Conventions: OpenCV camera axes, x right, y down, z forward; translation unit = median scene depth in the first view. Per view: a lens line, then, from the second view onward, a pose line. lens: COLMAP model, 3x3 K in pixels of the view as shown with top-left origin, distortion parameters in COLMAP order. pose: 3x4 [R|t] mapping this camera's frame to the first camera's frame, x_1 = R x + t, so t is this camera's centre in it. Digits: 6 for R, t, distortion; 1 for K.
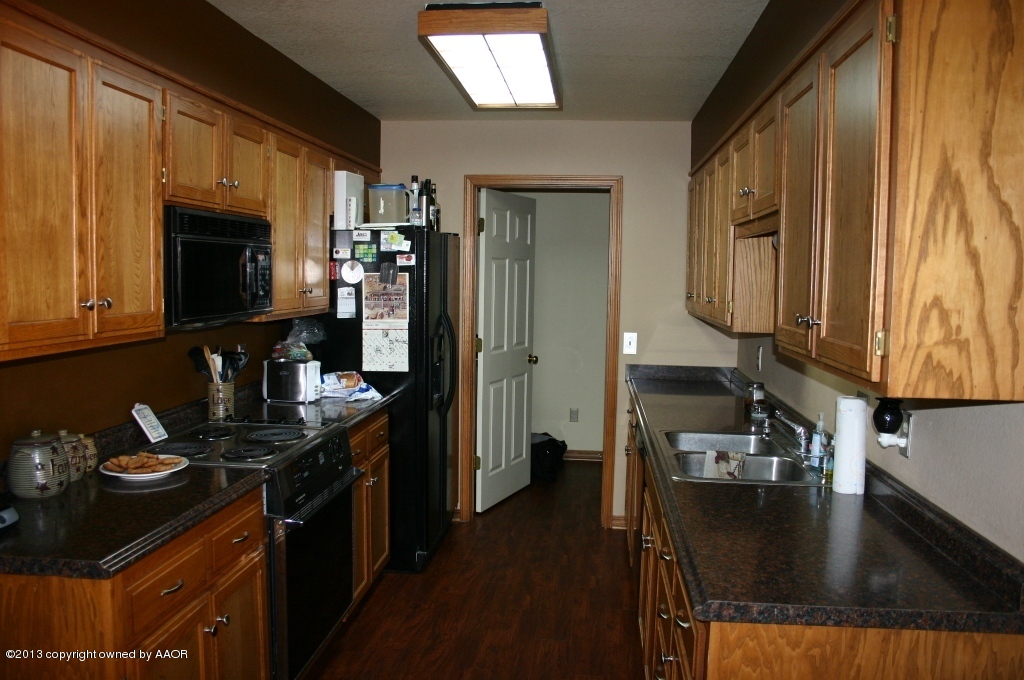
lens RADIAL K [[822.9, 0, 512.0], [0, 822.9, 340.0], [0, 0, 1]] dist [-0.155112, 0.125027]
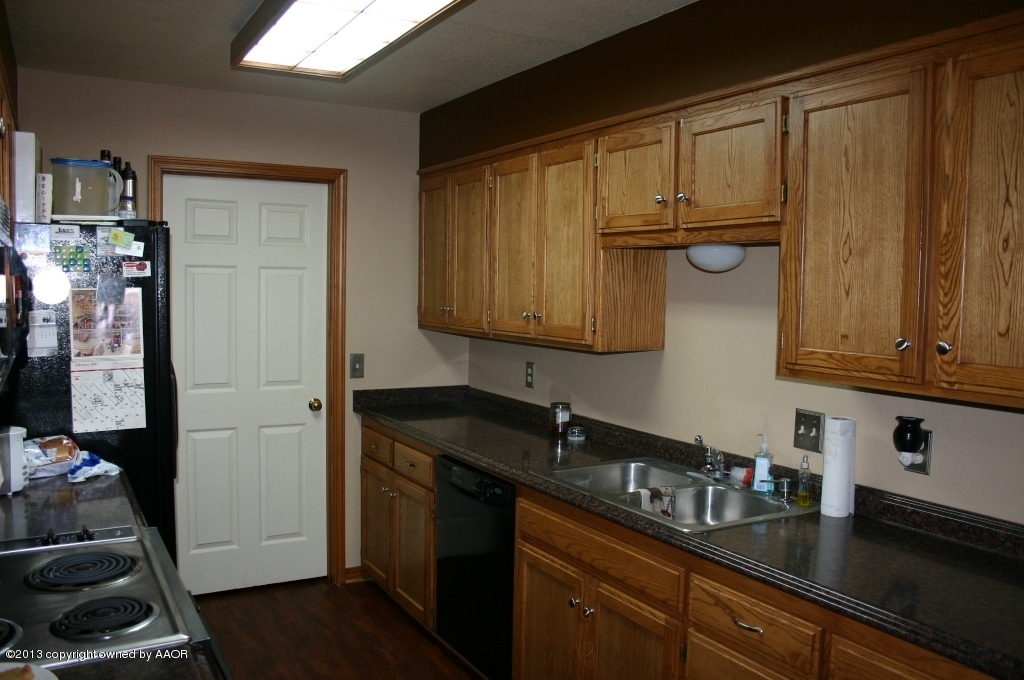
lens RADIAL K [[822.9, 0, 512.0], [0, 822.9, 340.0], [0, 0, 1]] dist [-0.155112, 0.125027]
pose [[0.808956, -0.043867, 0.586230, -0.286188], [0.045528, 0.998892, 0.011920, -0.032187], [-0.586103, 0.017047, 0.810057, 0.272129]]
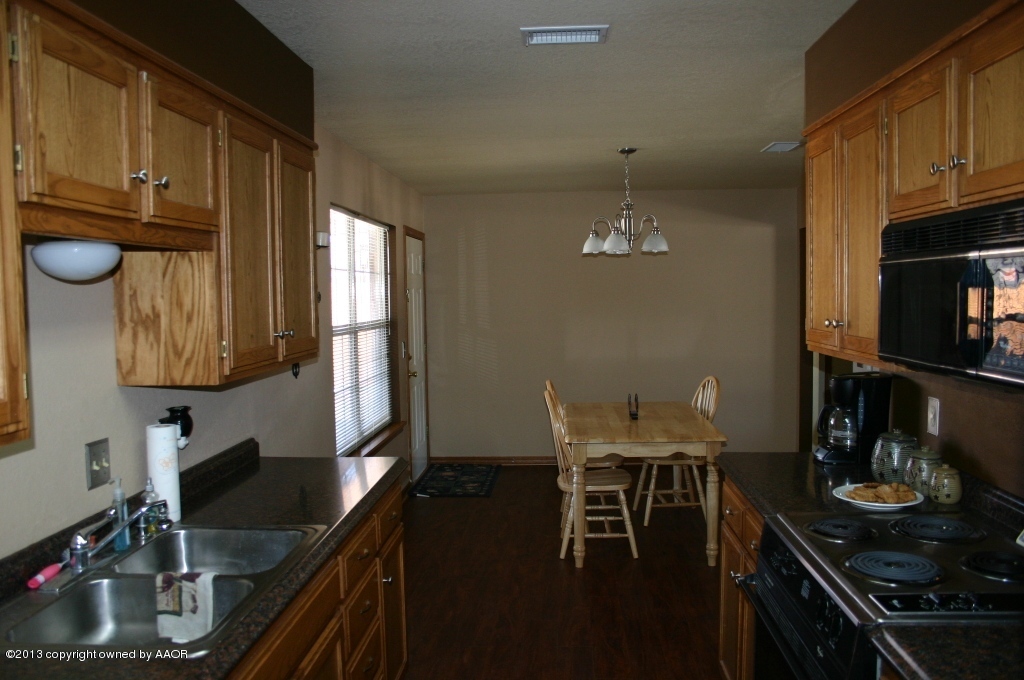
lens RADIAL K [[822.9, 0, 512.0], [0, 822.9, 340.0], [0, 0, 1]] dist [-0.155112, 0.125027]
pose [[-0.999176, -0.002733, -0.040497, 0.017117], [-0.008536, 0.989565, 0.143834, -0.108123], [0.039681, 0.144061, -0.988773, 1.200550]]
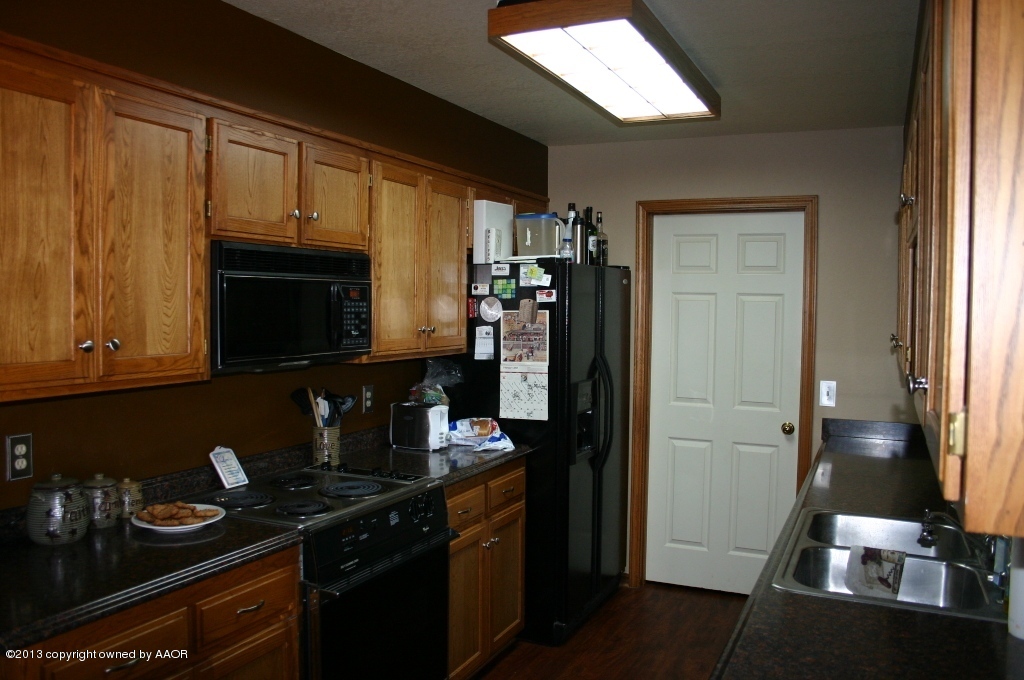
lens RADIAL K [[822.9, 0, 512.0], [0, 822.9, 340.0], [0, 0, 1]] dist [-0.155112, 0.125027]
pose [[0.944508, 0.006792, -0.328419, 0.138093], [-0.021014, 0.998988, -0.039774, -0.013356], [0.327816, 0.044468, 0.943694, 0.145305]]
